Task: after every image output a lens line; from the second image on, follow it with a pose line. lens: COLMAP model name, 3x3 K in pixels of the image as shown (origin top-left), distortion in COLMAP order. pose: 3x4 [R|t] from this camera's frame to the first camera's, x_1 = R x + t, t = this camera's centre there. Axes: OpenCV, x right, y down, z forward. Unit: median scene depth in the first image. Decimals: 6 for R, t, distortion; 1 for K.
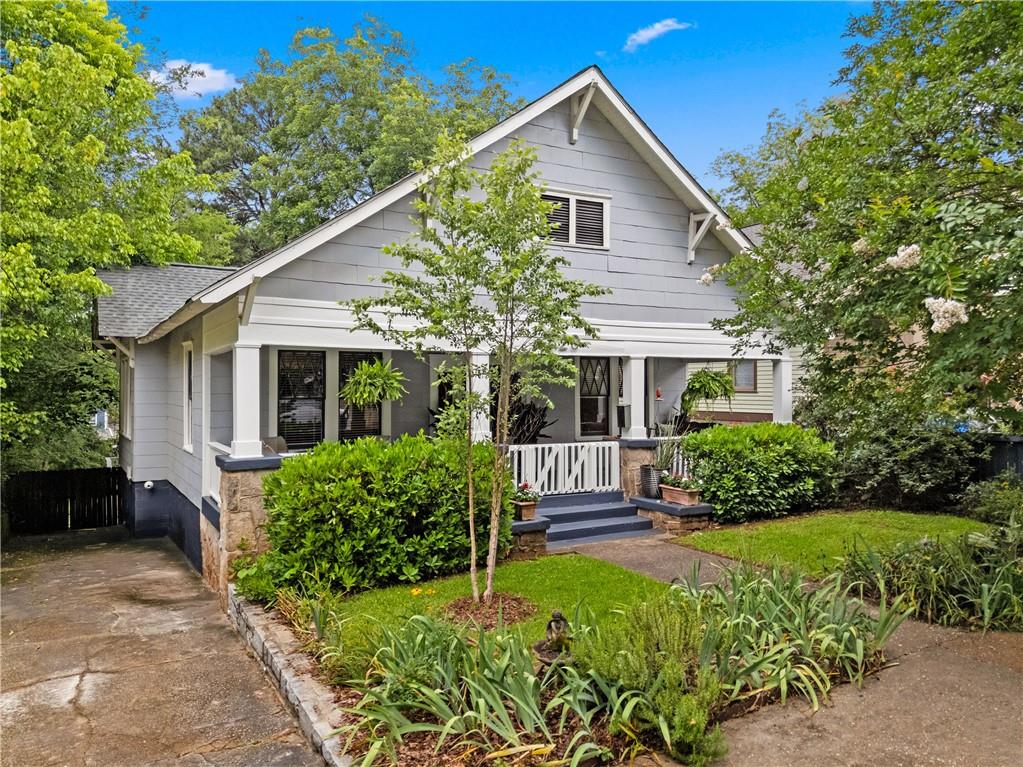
lens RADIAL K [[748.2, 0, 511.5], [0, 748.2, 383.5], [0, 0, 1]] dist [0.003411, -0.000491]
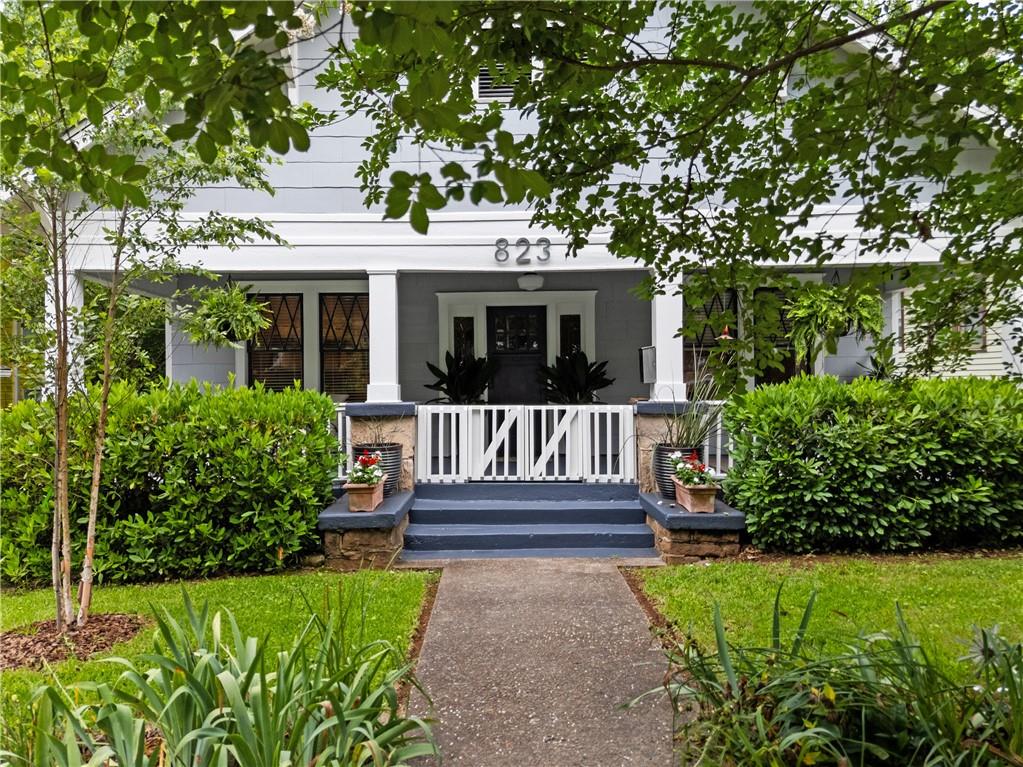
lens RADIAL K [[748.2, 0, 511.5], [0, 748.2, 383.5], [0, 0, 1]] dist [0.003411, -0.000491]
pose [[0.850631, -0.012848, -0.525606, 0.406019], [0.015655, 0.999877, 0.000894, 0.059242], [0.525530, -0.008989, 0.850728, 0.425666]]
